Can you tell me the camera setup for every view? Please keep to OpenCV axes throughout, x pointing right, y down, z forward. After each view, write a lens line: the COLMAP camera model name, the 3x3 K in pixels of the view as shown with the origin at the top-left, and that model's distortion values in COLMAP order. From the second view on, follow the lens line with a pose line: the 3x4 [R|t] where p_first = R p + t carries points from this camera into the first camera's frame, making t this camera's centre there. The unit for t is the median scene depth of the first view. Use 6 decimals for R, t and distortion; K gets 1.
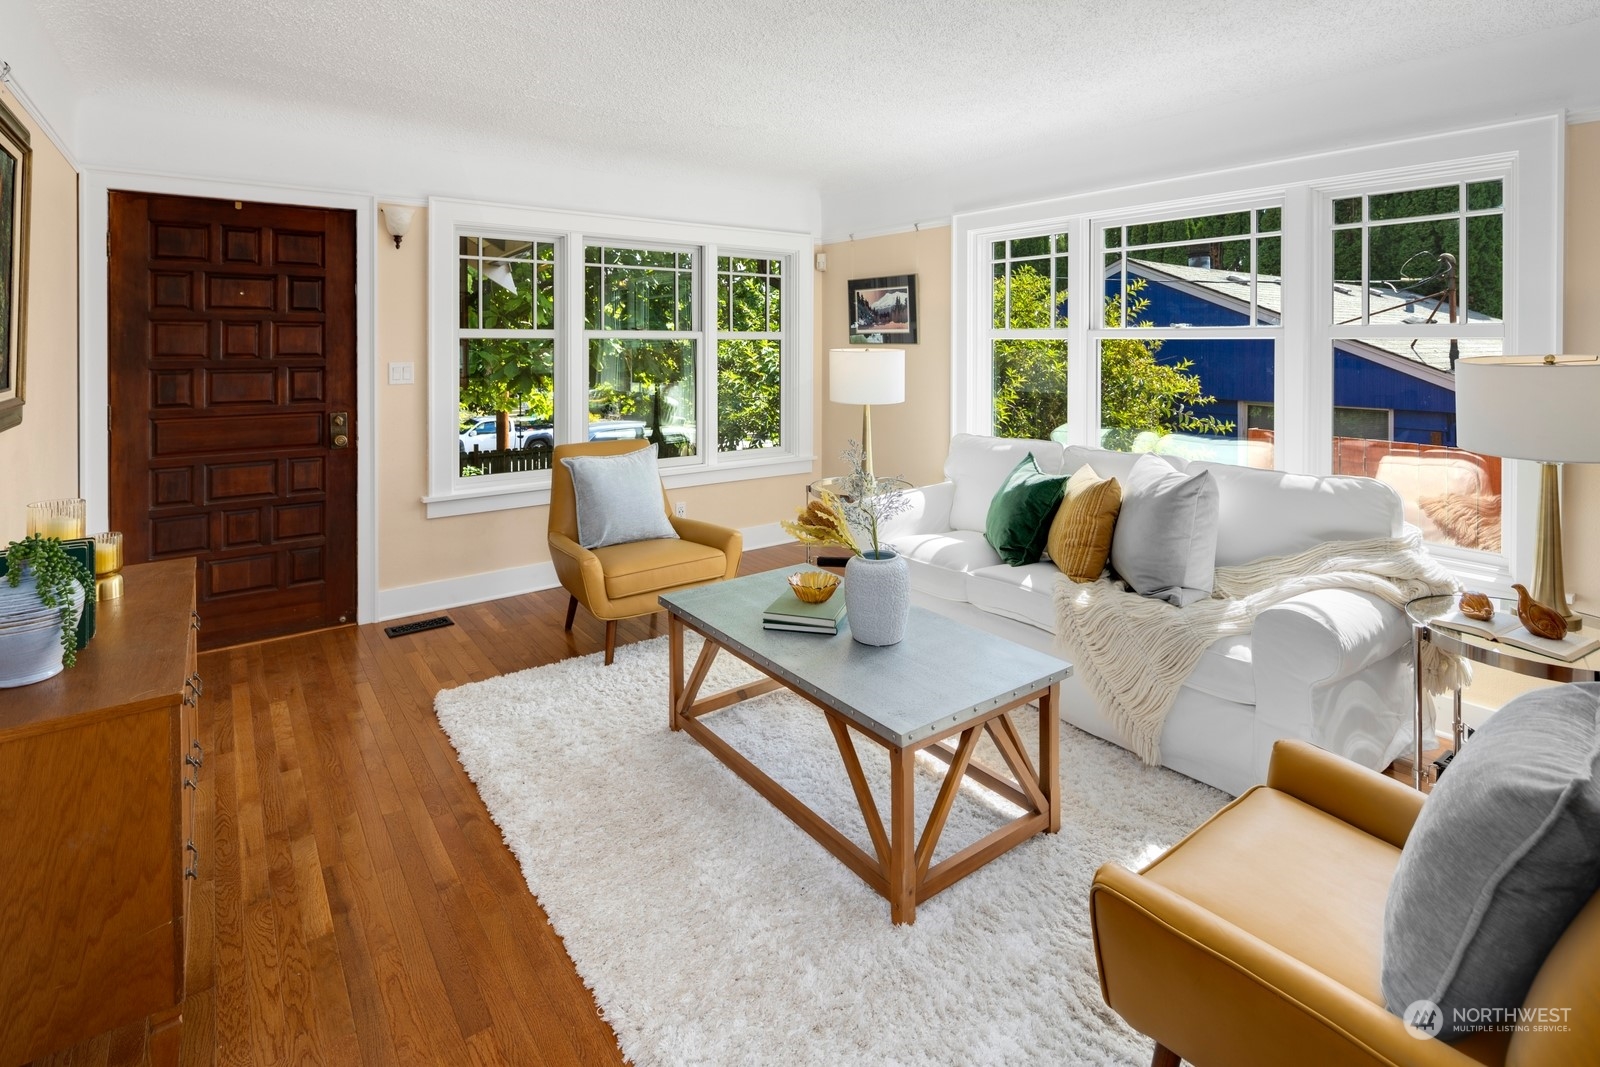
lens RADIAL K [[763.1, 0, 800.0], [0, 763.1, 533.5], [0, 0, 1]] dist [-0.014116, -0.000186]
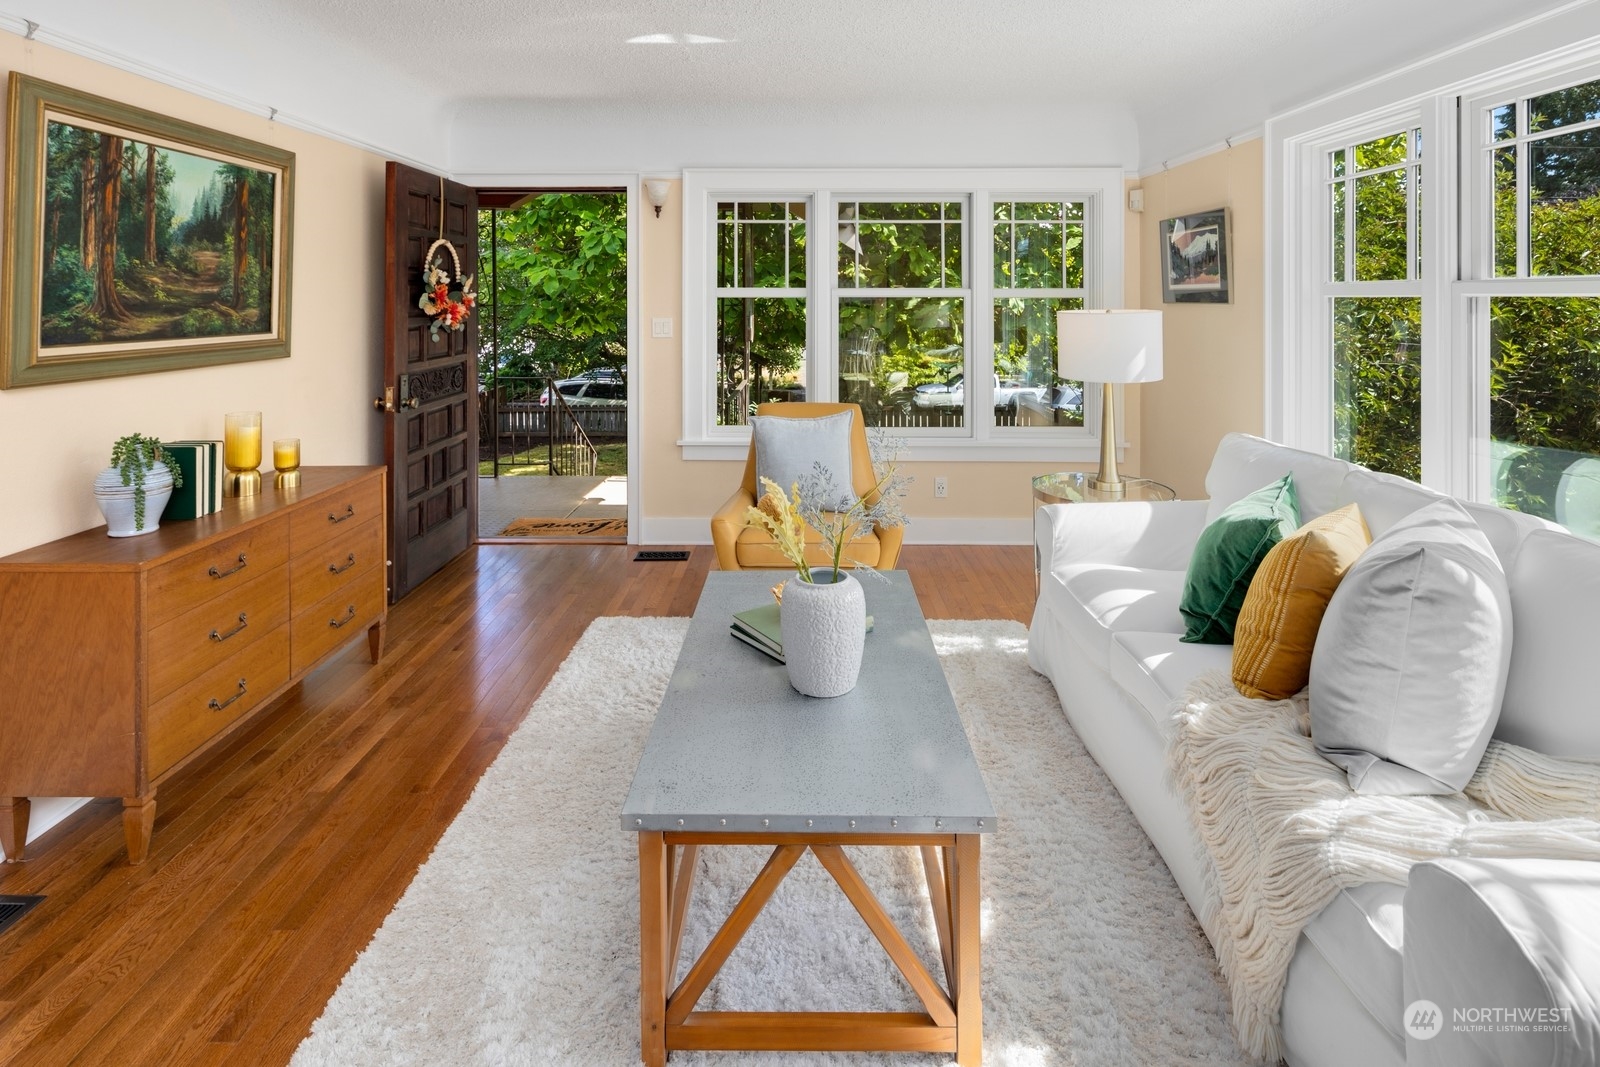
lens RADIAL K [[779.6, 0, 800.4], [0, 779.6, 455.6], [0, 0, 1]] dist [-0.000410, -0.000274]
pose [[0.794538, 0.118911, -0.595458, 0.346474], [-0.147599, 0.989047, 0.000563, -0.057473], [0.589003, 0.087442, 0.803387, 0.221055]]
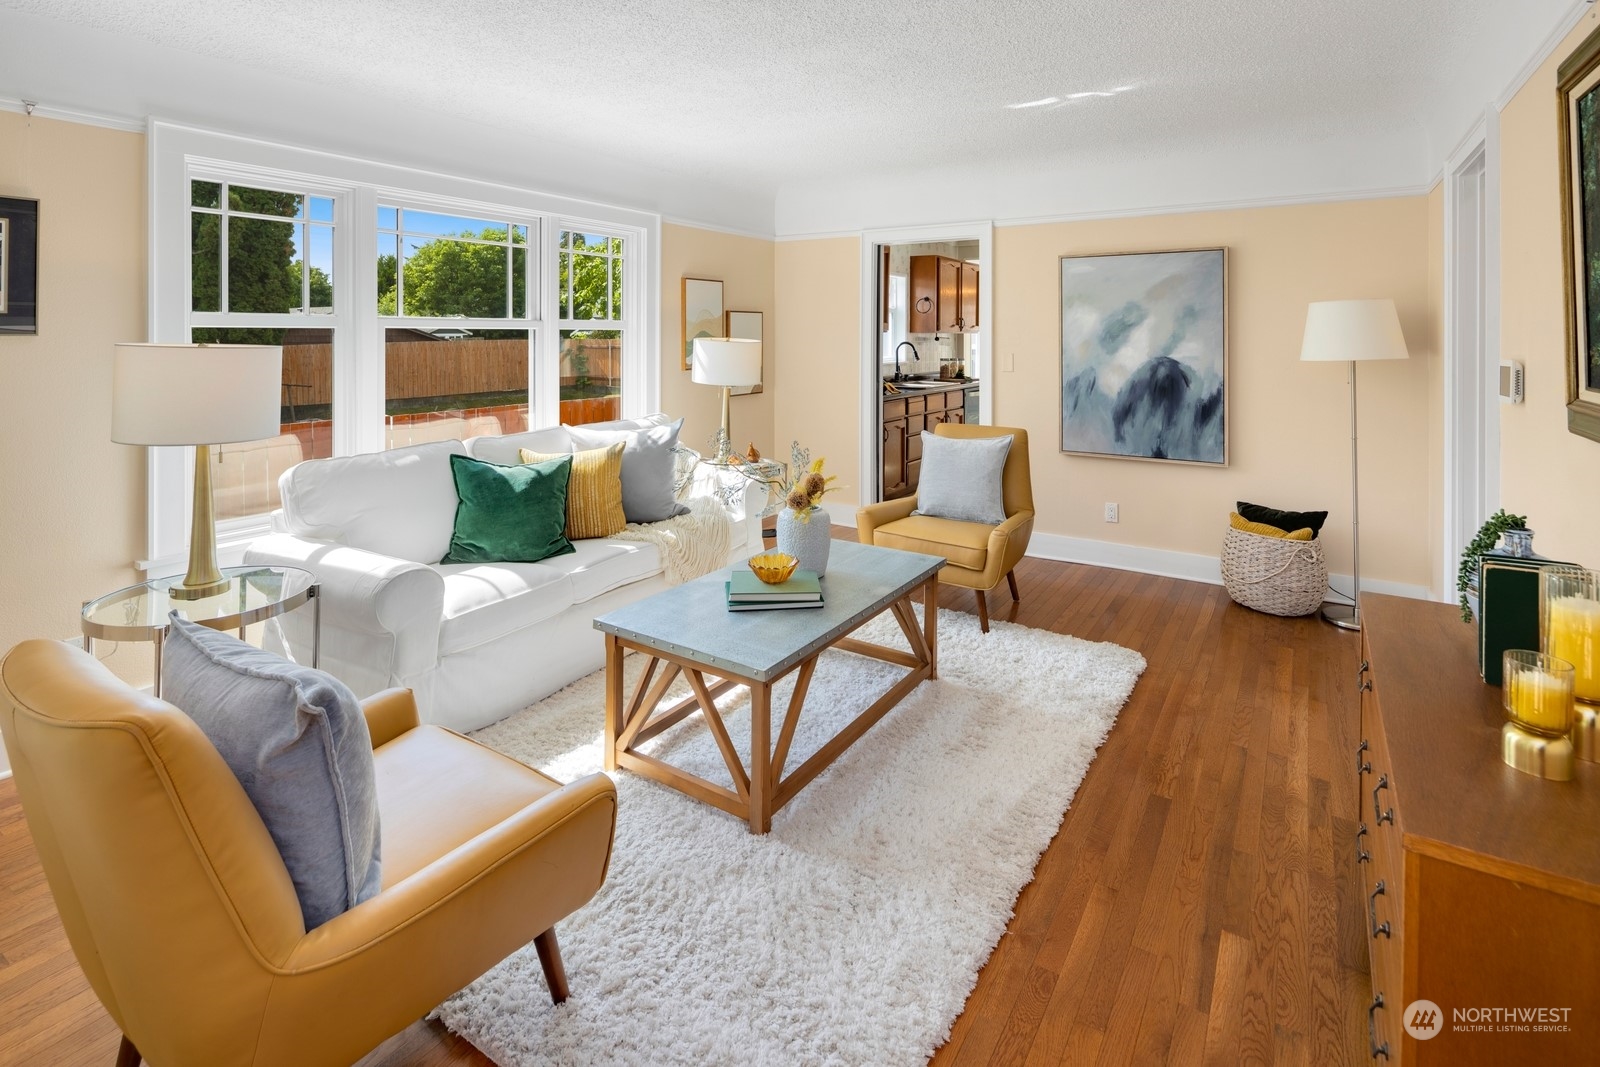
lens RADIAL K [[754.9, 0, 800.0], [0, 754.9, 533.5], [0, 0, 1]] dist [-0.000265, -0.000380]
pose [[-0.343765, -0.242635, 0.907168, -0.690958], [0.227979, 0.915577, 0.331275, -0.231965], [-0.910961, 0.320697, -0.259428, 0.920048]]
